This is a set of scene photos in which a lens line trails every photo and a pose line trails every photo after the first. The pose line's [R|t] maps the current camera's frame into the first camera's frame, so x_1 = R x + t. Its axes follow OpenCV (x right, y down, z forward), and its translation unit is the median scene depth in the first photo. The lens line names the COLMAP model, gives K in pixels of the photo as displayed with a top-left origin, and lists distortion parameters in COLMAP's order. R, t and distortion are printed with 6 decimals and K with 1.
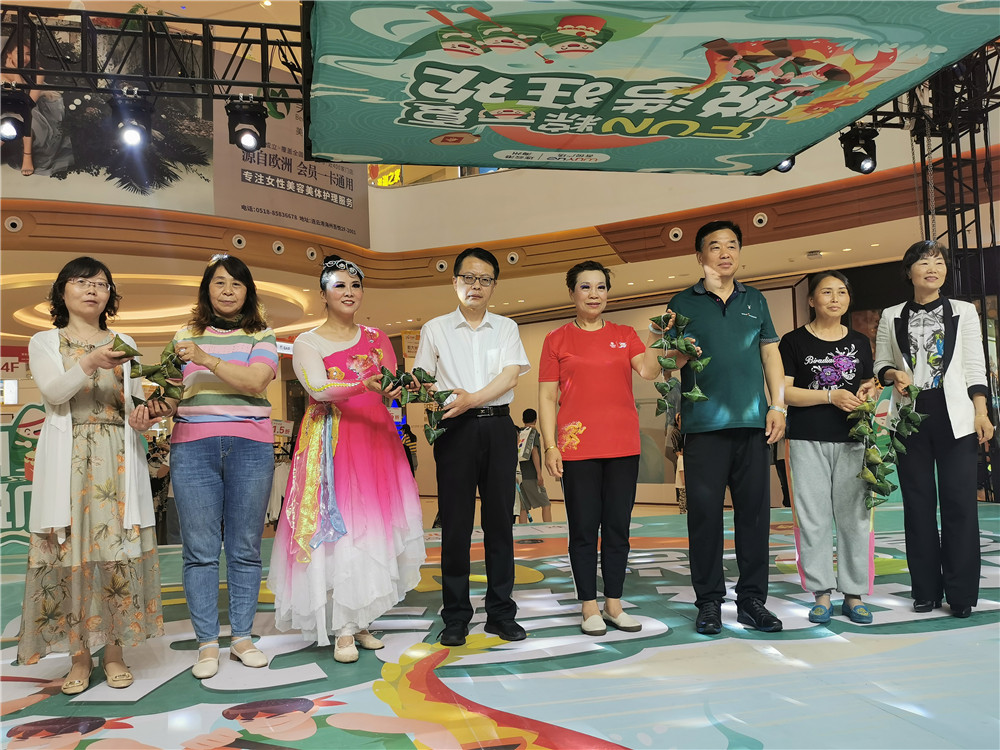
lens RADIAL K [[886.3, 0, 515.1], [0, 886.3, 375.7], [0, 0, 1]] dist [0.038003, -0.006178]
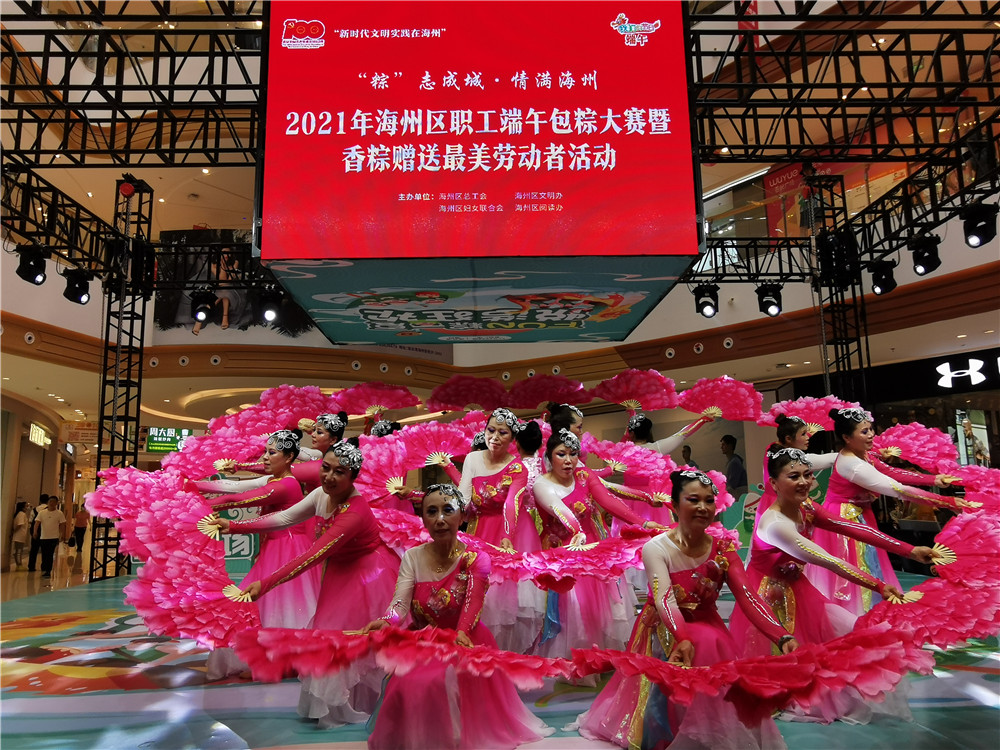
lens RADIAL K [[753.7, 0, 494.3], [0, 753.7, 373.2], [0, 0, 1]] dist [-0.115436, 0.144903]
pose [[0.981054, -0.015693, -0.193100, 0.188865], [-0.003359, 0.995186, -0.097943, -0.026084], [0.193708, 0.096736, 0.976278, -0.186536]]
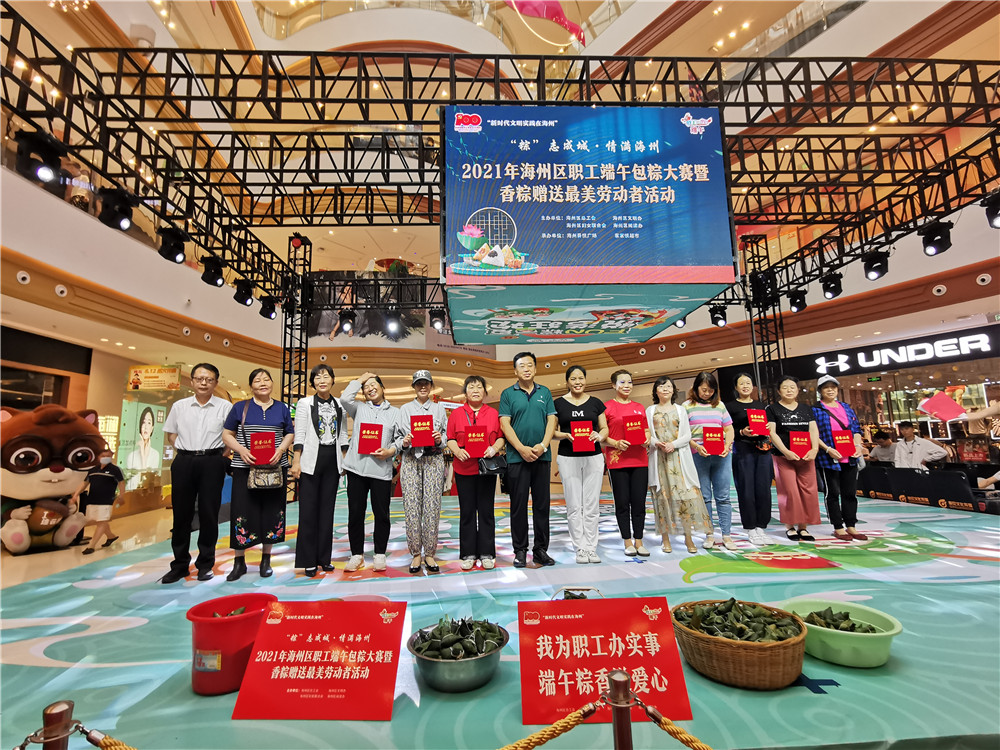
lens RADIAL K [[486.7, 0, 503.5], [0, 486.7, 372.8], [0, 0, 1]] dist [-0.075959, 0.073069]
pose [[0.984605, -0.017764, -0.173890, 0.080510], [0.002779, 0.996288, -0.086041, -0.022414], [0.174773, 0.084233, 0.980999, -0.189713]]
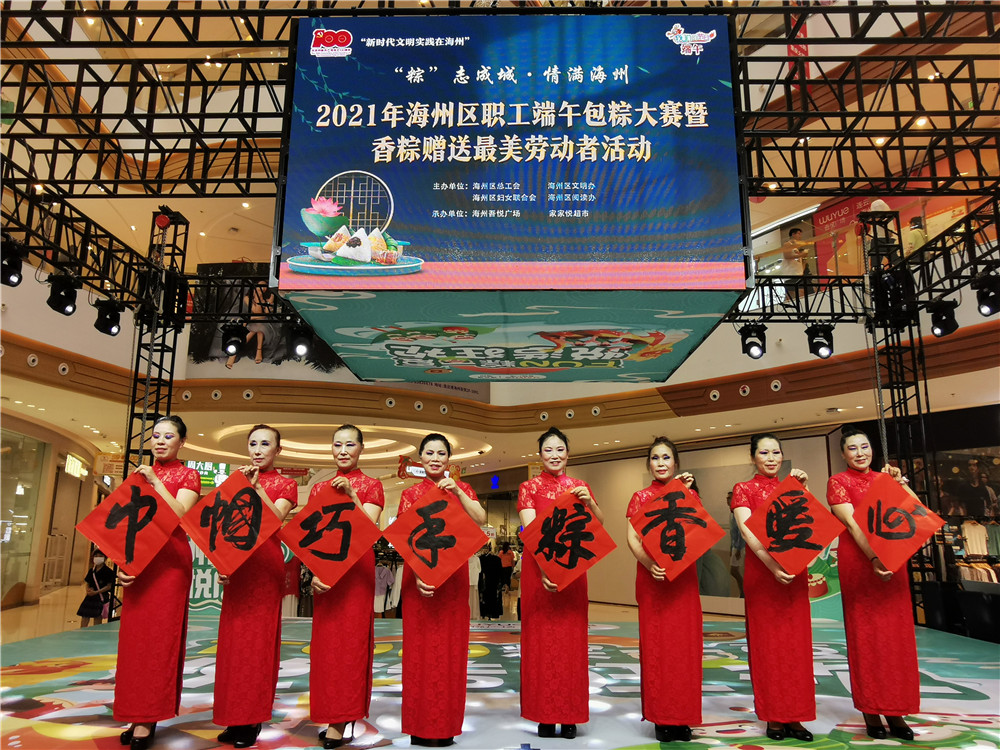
lens RADIAL K [[759.3, 0, 500.0], [0, 759.3, 375.0], [0, 0, 1]] dist [-0.105453, 0.123555]
pose [[0.971188, -0.010234, -0.238095, 0.189939], [-0.025385, 0.988951, -0.146056, -0.030505], [0.236959, 0.147892, 0.960197, -0.154676]]
